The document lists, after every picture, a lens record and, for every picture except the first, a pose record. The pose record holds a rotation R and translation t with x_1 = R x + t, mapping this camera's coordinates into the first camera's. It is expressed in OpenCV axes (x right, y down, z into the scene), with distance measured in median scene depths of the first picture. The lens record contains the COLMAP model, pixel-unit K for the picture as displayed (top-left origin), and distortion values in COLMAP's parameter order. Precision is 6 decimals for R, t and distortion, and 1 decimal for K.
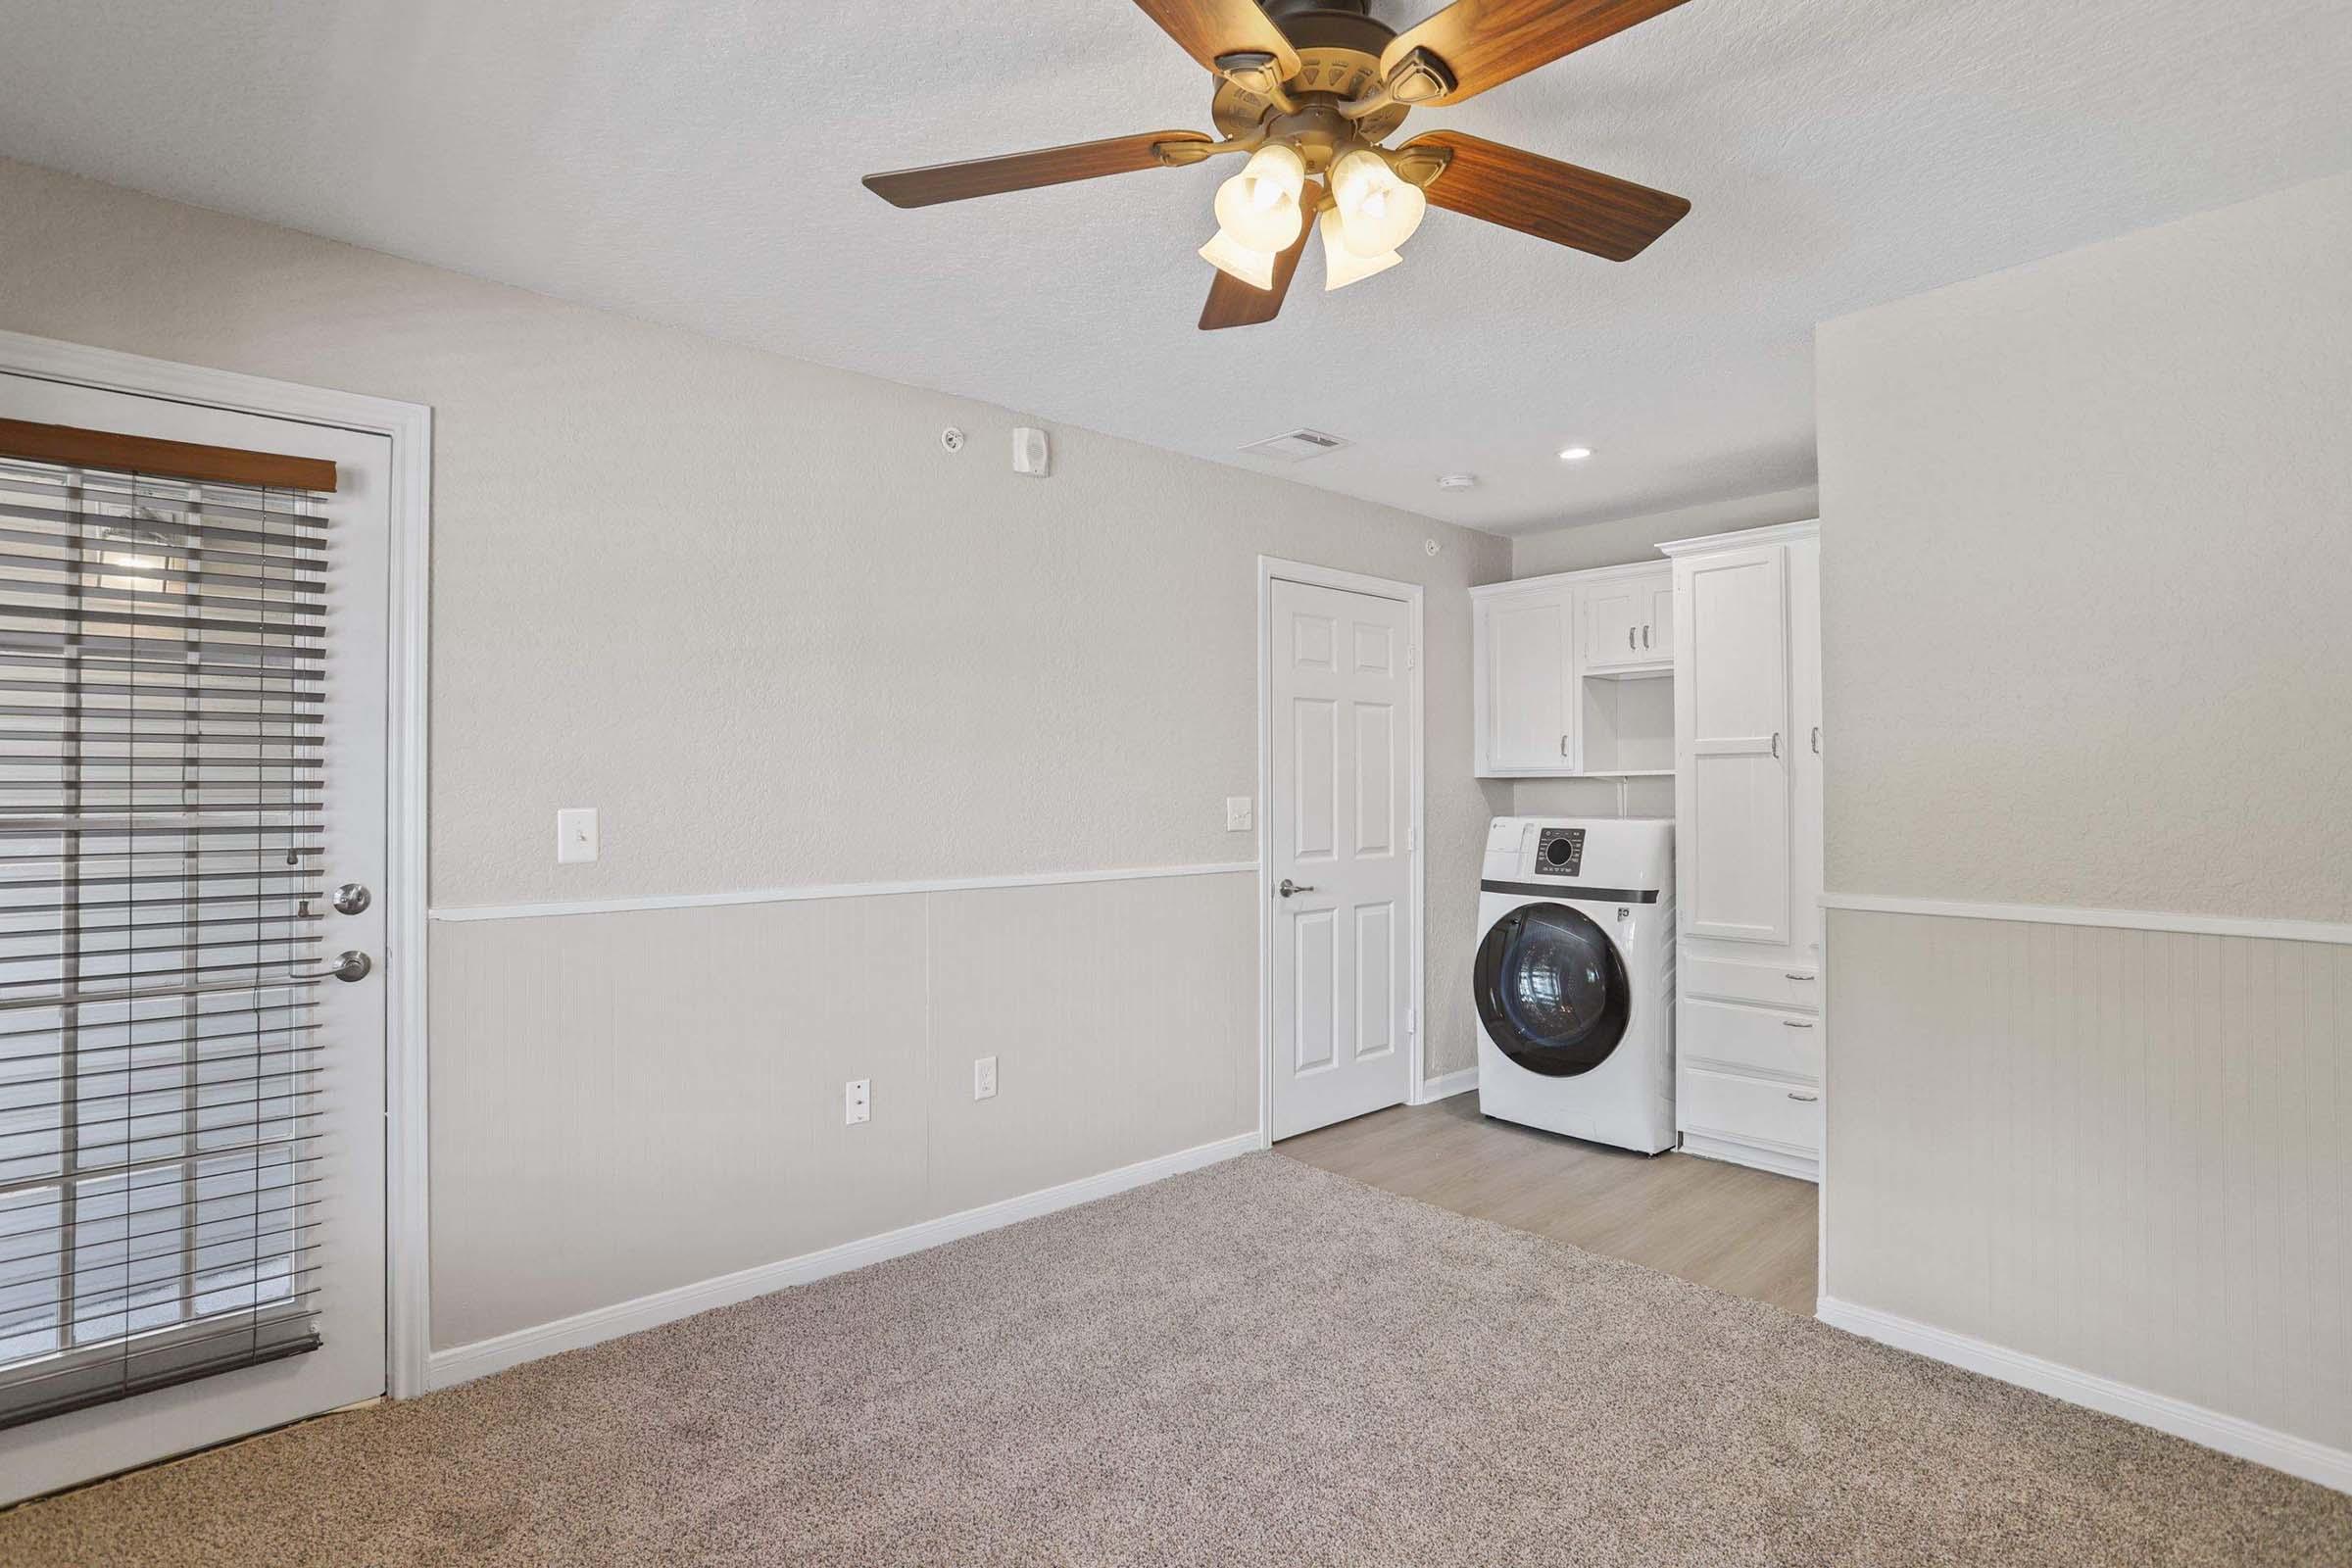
lens RADIAL K [[1165.3, 0, 1169.8], [0, 1165.3, 783.5], [0, 0, 1]] dist [-0.065450, 0.039395]
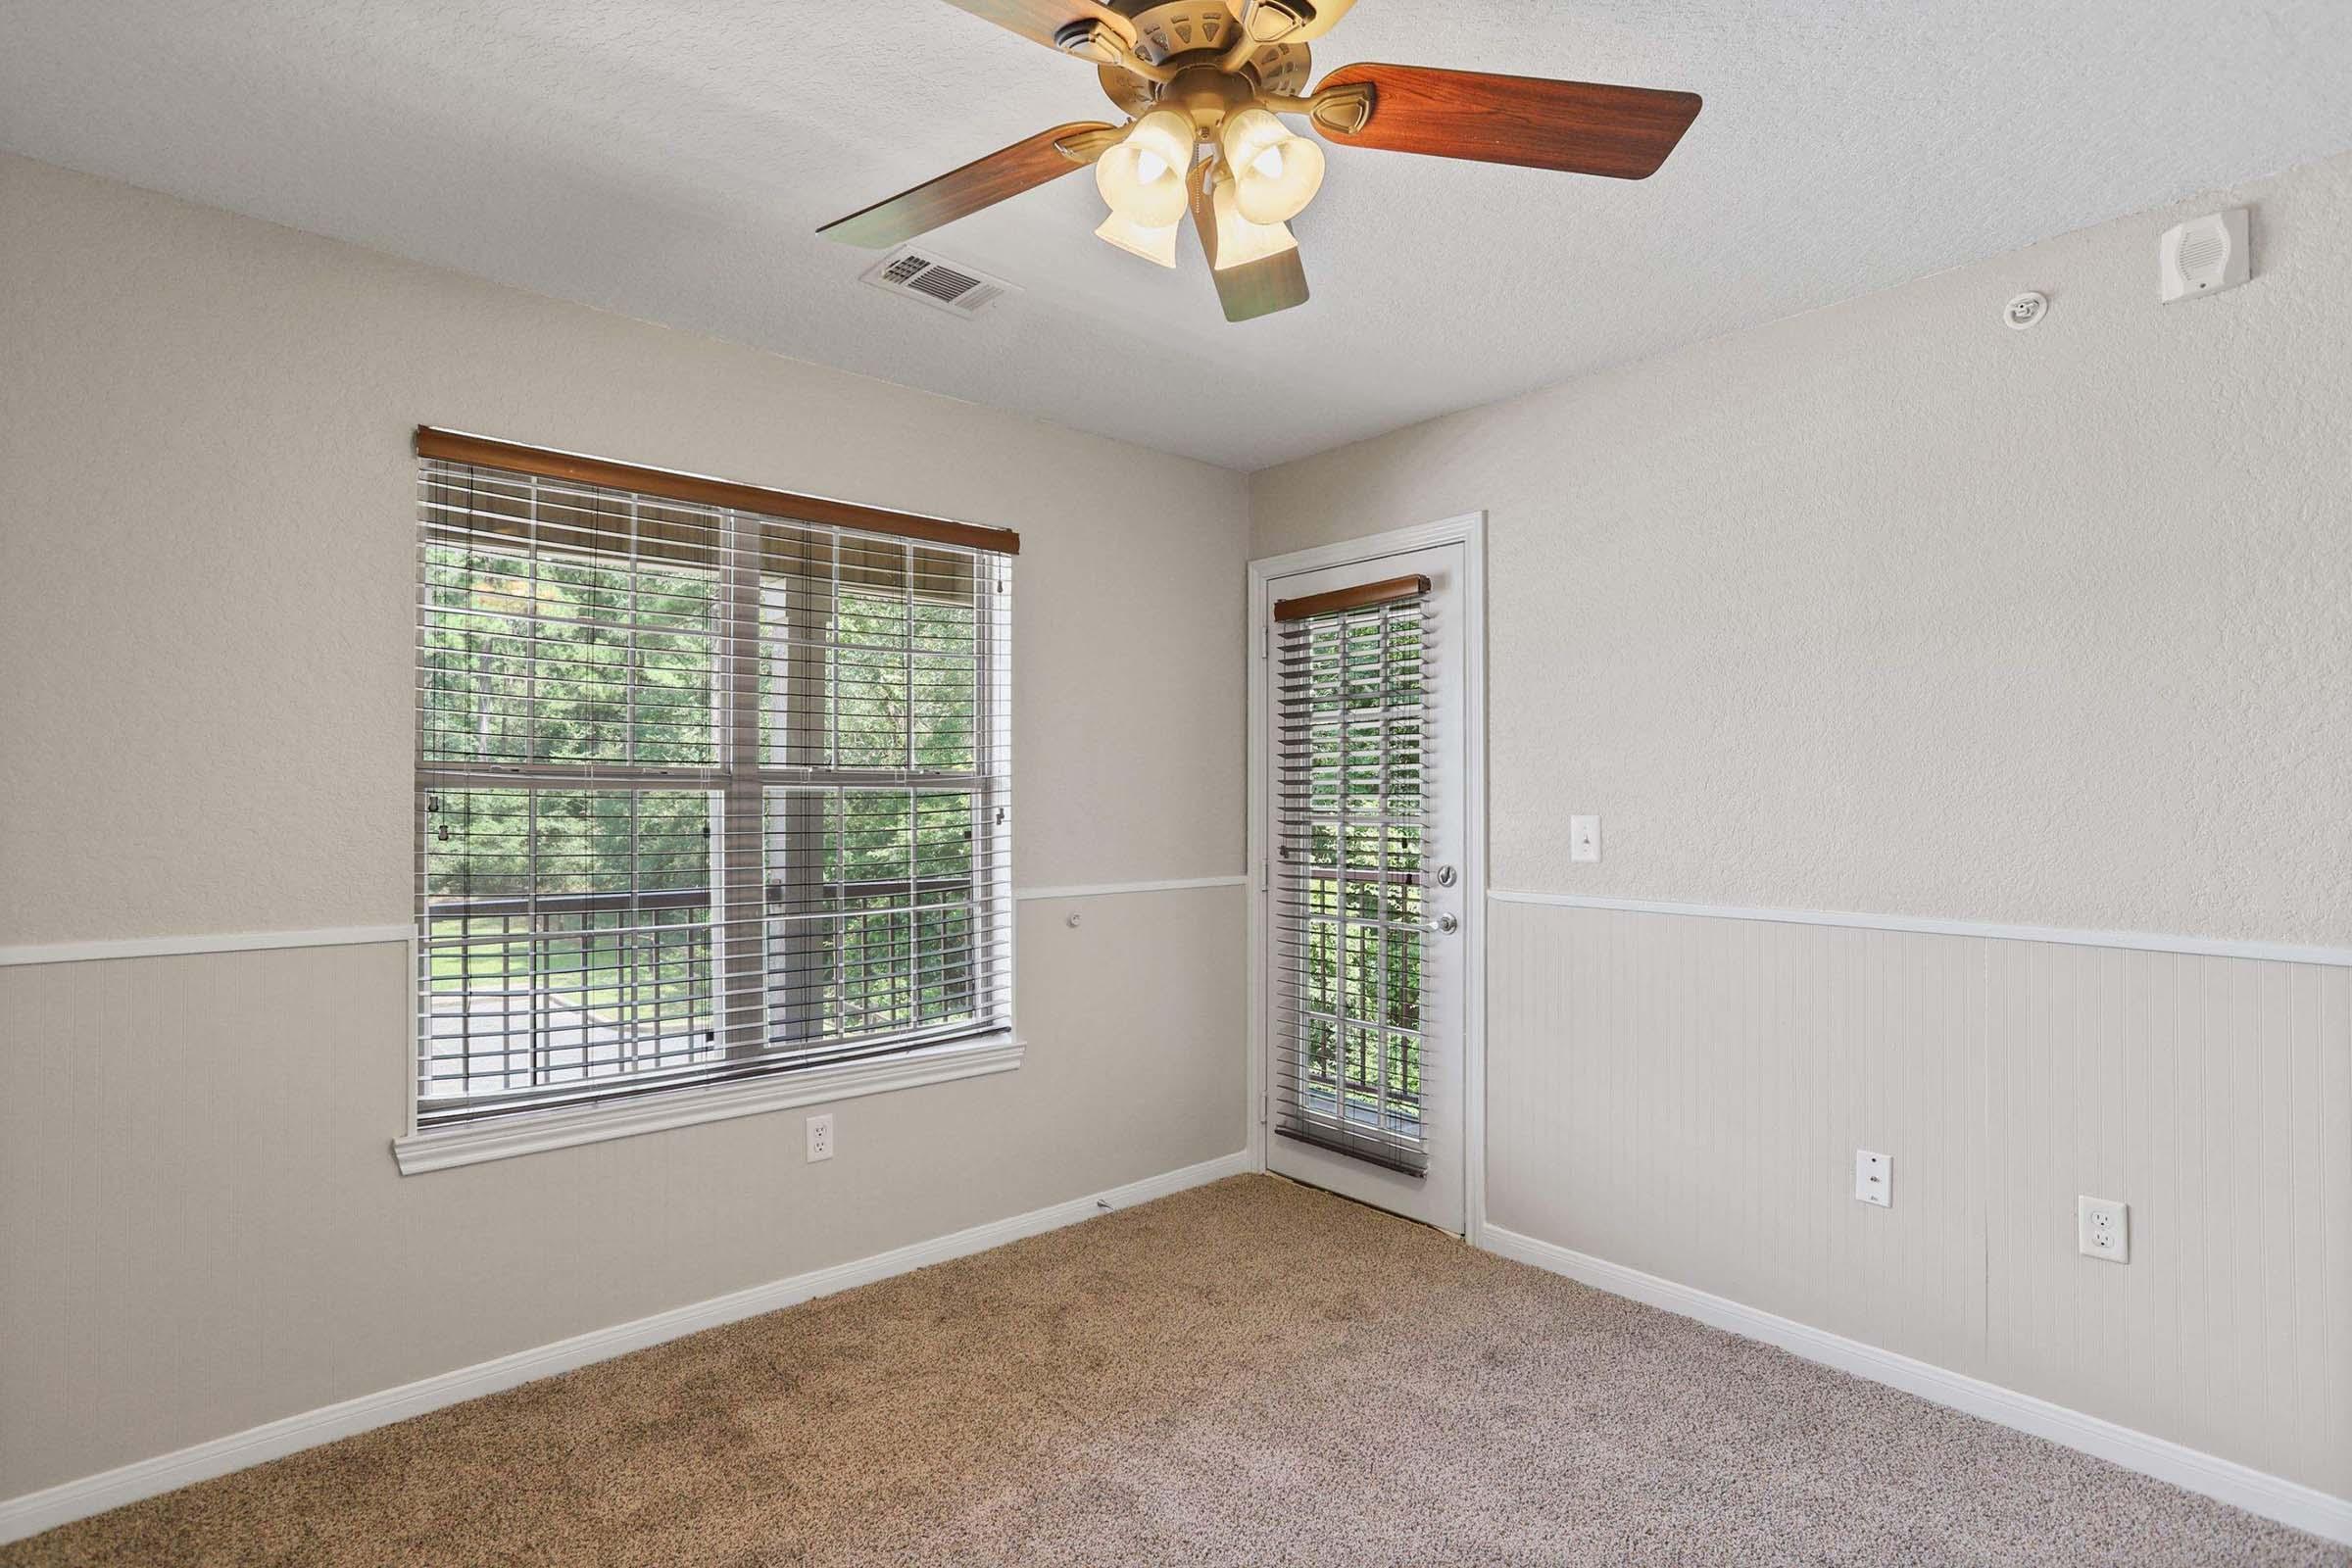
lens RADIAL K [[1165.3, 0, 1169.8], [0, 1165.3, 783.5], [0, 0, 1]] dist [-0.065450, 0.039395]
pose [[-0.014455, -0.009693, -0.999849, 0.705381], [0.005861, 0.999935, -0.009779, -0.001417], [0.999878, -0.006002, -0.014397, 0.650614]]
